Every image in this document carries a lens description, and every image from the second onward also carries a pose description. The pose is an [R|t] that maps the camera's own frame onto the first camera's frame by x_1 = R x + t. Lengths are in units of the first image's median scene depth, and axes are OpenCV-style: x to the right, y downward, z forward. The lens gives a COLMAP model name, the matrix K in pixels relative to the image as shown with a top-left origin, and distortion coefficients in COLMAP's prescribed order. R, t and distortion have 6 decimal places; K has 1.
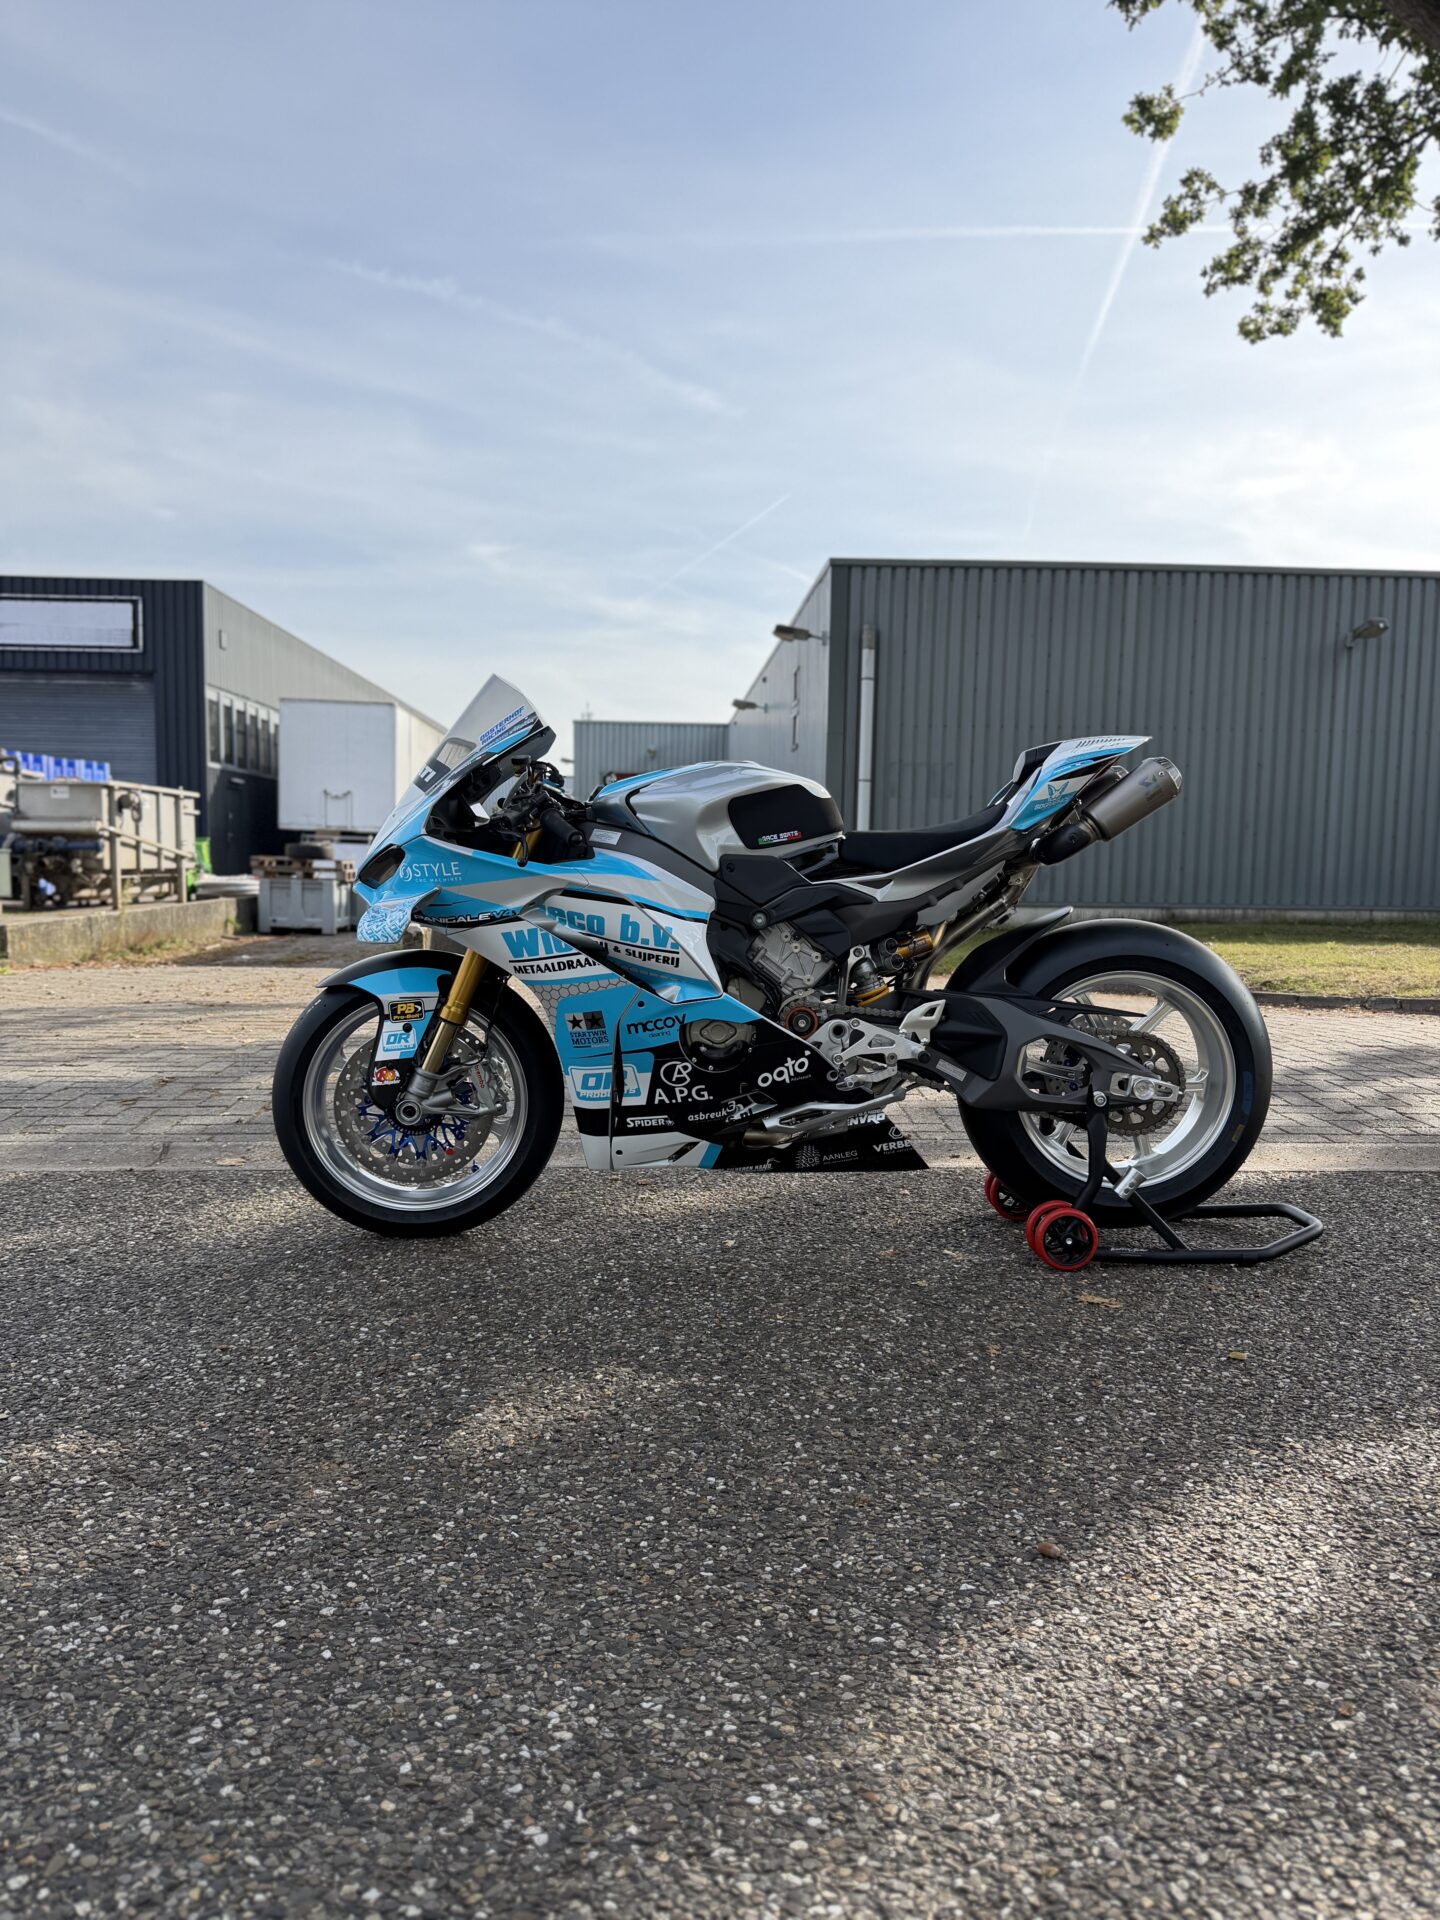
lens RADIAL K [[1345.1, 0, 720.0], [0, 1345.1, 960.0], [0, 0, 1]] dist [0.109032, -0.181832]
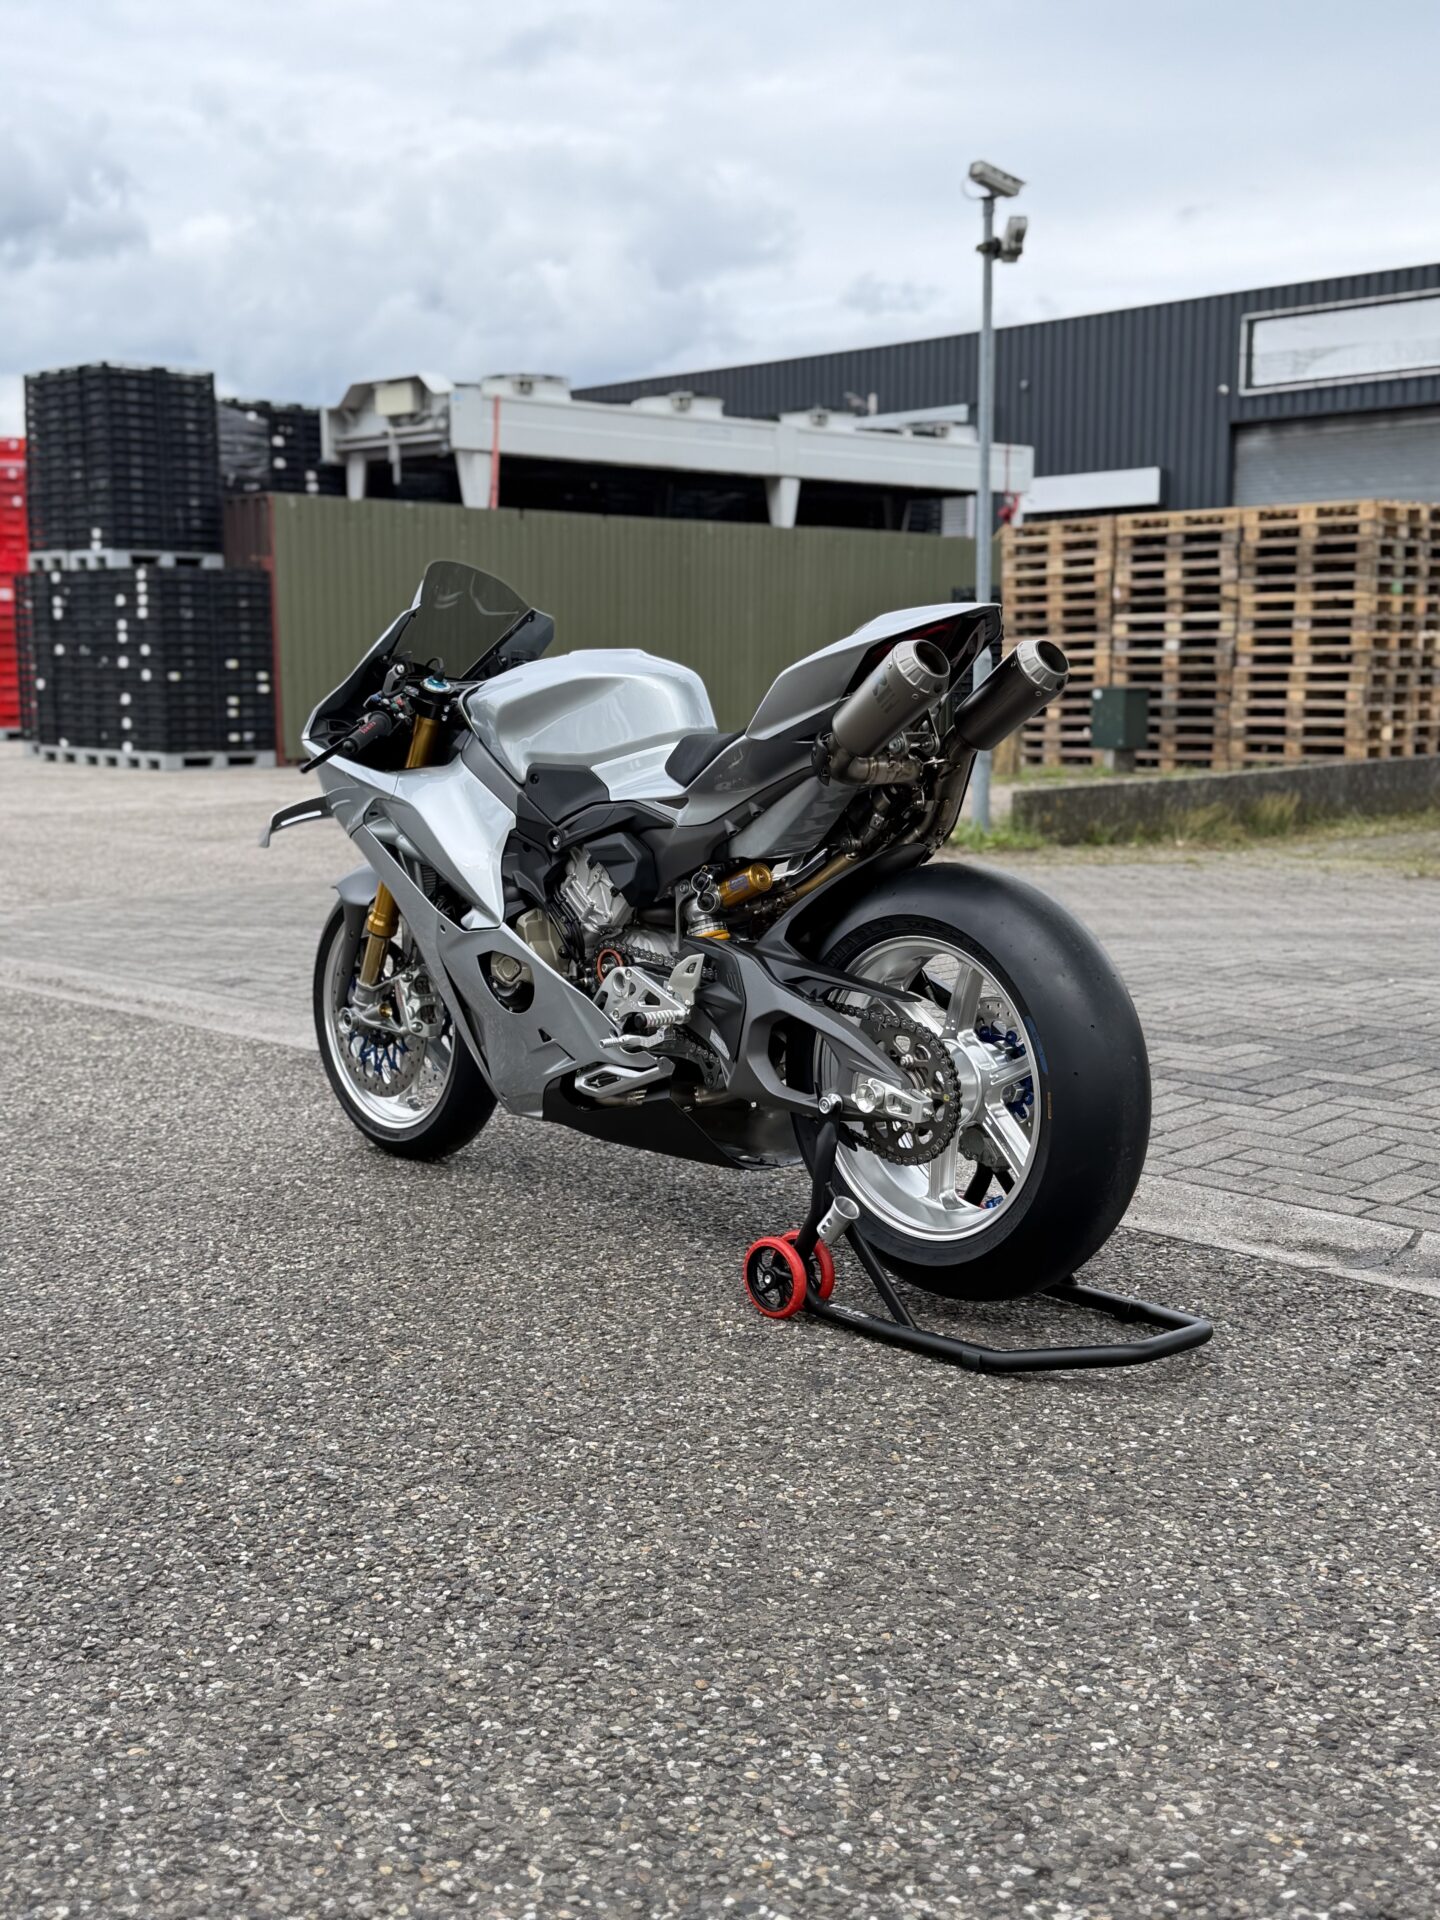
lens RADIAL K [[2146.9, 0, 722.8], [0, 2146.9, 972.5], [0, 0, 1]] dist [0.210638, -0.528829]
pose [[0.659659, 0.090092, -0.746145, 0.201797], [-0.043096, 0.995690, 0.082122, -0.010473], [0.750328, -0.022016, 0.660699, 0.033530]]
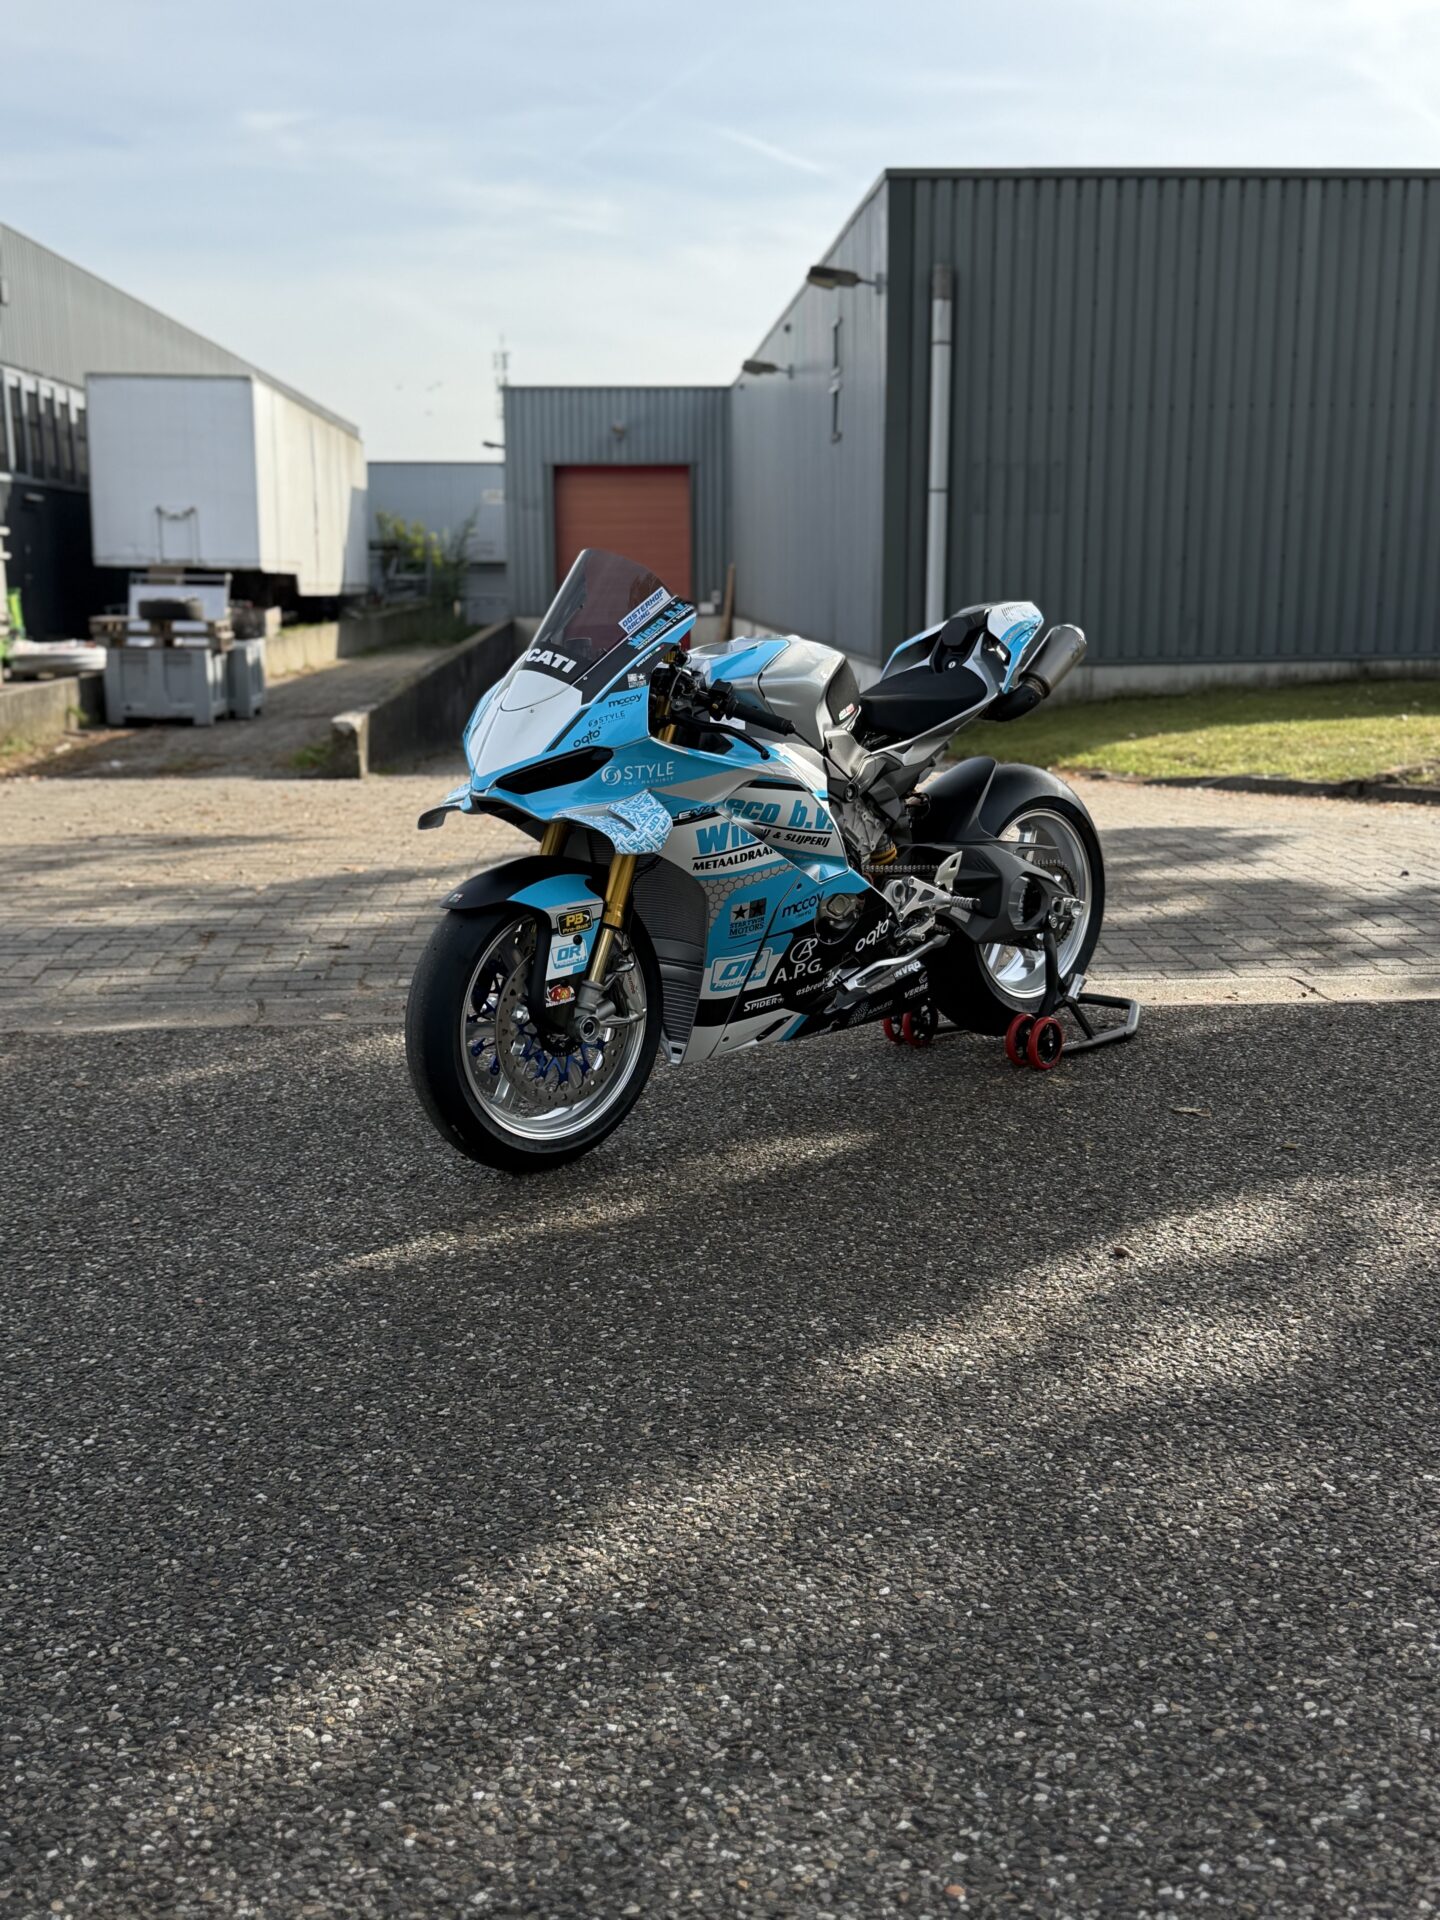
lens RADIAL K [[1996.4, 0, 720.0], [0, 1996.4, 960.0], [0, 0, 1]] dist [0.190082, -0.473465]
pose [[0.999738, -0.022888, 0.000950, -0.016857], [0.022631, 0.993212, 0.114093, -0.012196], [-0.003555, -0.114042, 0.993470, -0.101932]]
